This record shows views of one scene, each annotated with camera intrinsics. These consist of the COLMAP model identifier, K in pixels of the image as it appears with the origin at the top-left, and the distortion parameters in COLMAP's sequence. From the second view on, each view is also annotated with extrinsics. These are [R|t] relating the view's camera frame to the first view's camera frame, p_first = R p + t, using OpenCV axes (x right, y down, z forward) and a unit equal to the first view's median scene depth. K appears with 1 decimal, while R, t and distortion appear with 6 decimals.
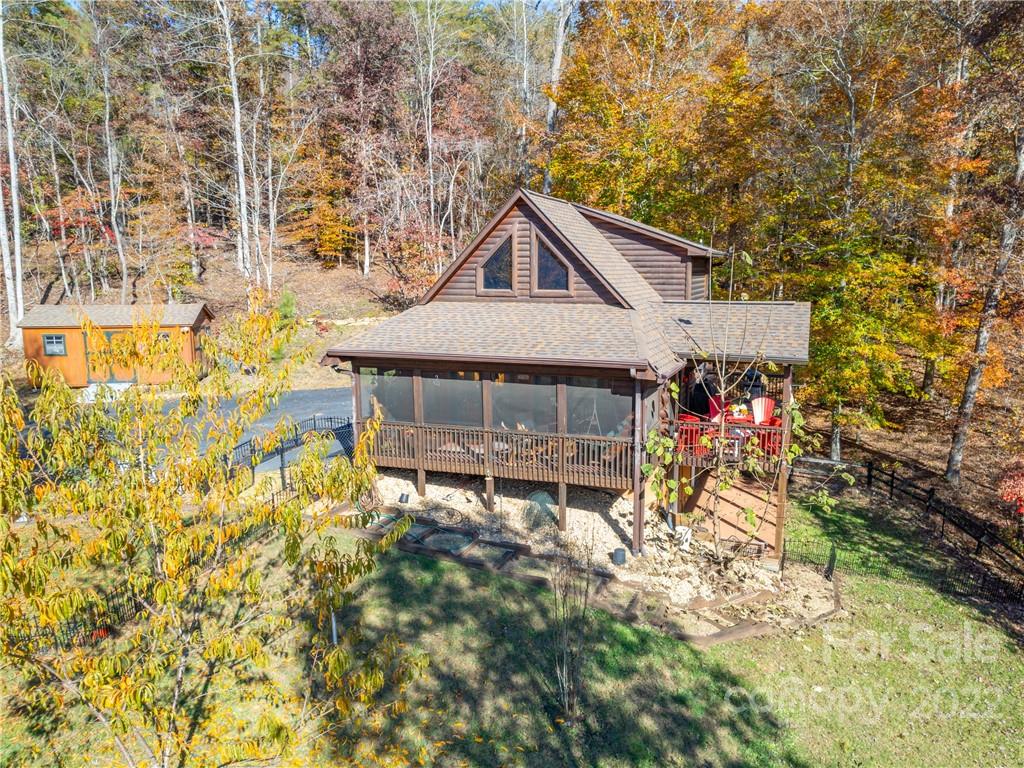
lens RADIAL K [[747.5, 0, 512.0], [0, 747.5, 384.0], [0, 0, 1]] dist [-0.003433, 0.000568]
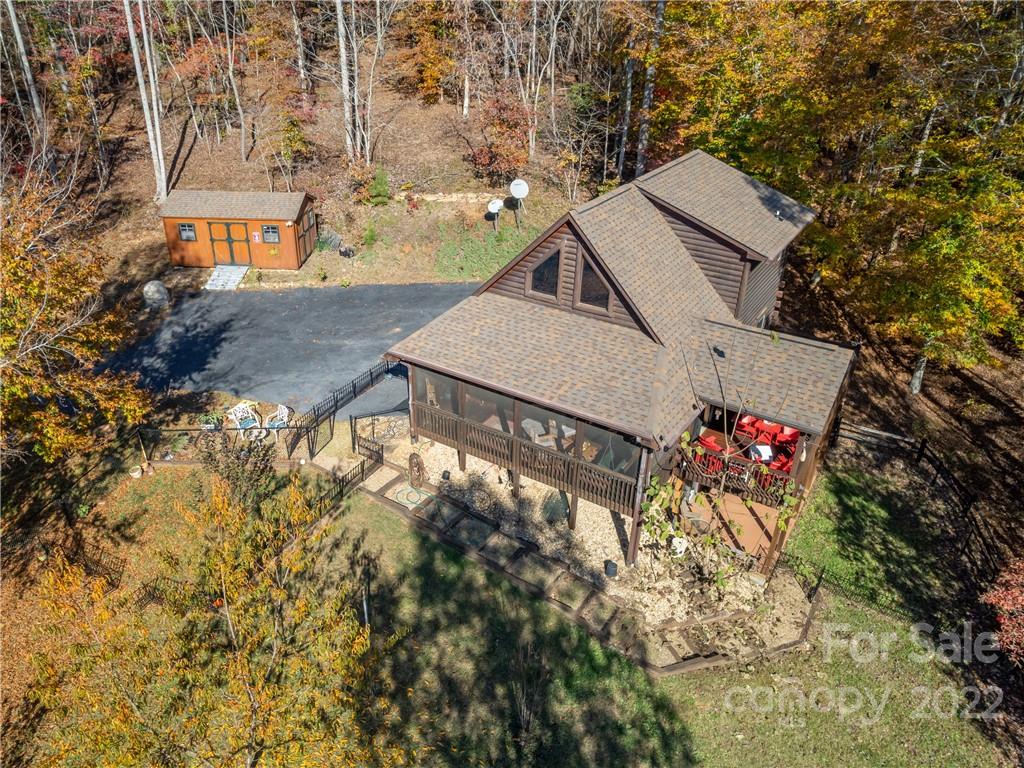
lens RADIAL K [[732.1, 0, 443.6], [0, 732.1, 378.8], [0, 0, 1]] dist [0.007898, 0.005555]
pose [[0.967645, 0.113936, -0.225124, 0.104222], [-0.030136, 0.938041, 0.345212, -0.422087], [0.250508, -0.327258, 0.911125, -0.035947]]
